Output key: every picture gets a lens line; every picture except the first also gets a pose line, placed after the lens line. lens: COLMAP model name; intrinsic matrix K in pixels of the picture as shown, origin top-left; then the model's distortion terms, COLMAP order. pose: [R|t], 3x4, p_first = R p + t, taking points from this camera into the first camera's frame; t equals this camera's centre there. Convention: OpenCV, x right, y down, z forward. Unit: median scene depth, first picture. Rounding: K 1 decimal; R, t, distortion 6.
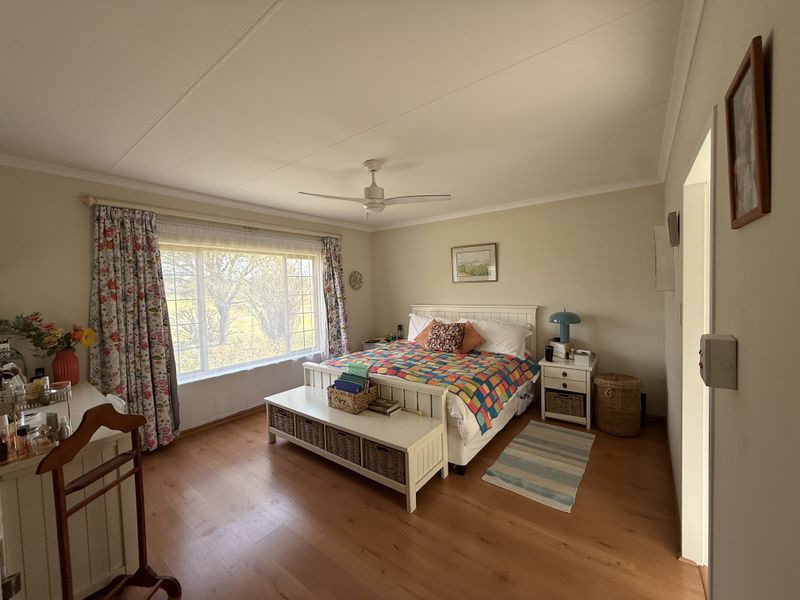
lens RADIAL K [[318.9, 0, 398.4], [0, 318.9, 299.4], [0, 0, 1]] dist [0.006688, -0.000448]
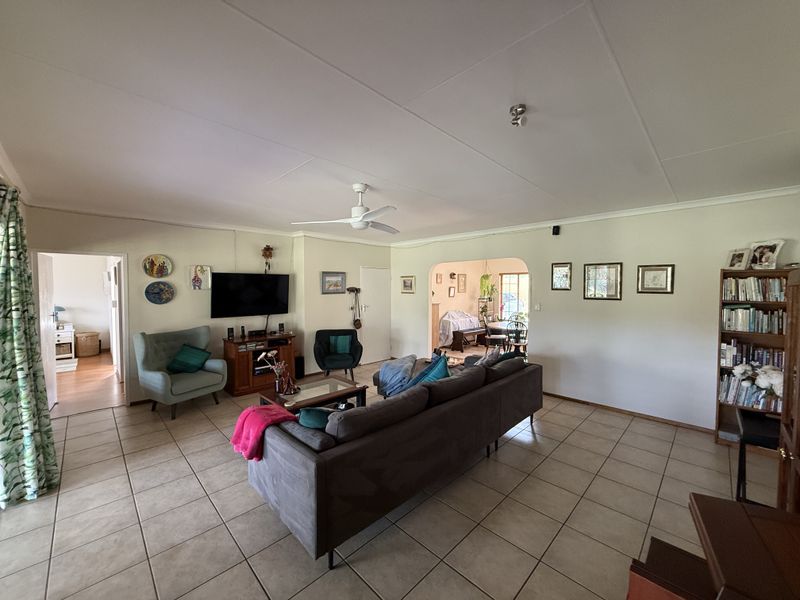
lens RADIAL K [[318.9, 0, 398.8], [0, 318.9, 300.0], [0, 0, 1]] dist [0.006688, -0.000448]
pose [[0.142919, -0.008320, 0.989699, -1.246942], [0.035740, 0.999356, 0.003240, 0.079029], [-0.989089, 0.034909, 0.143124, -1.515653]]
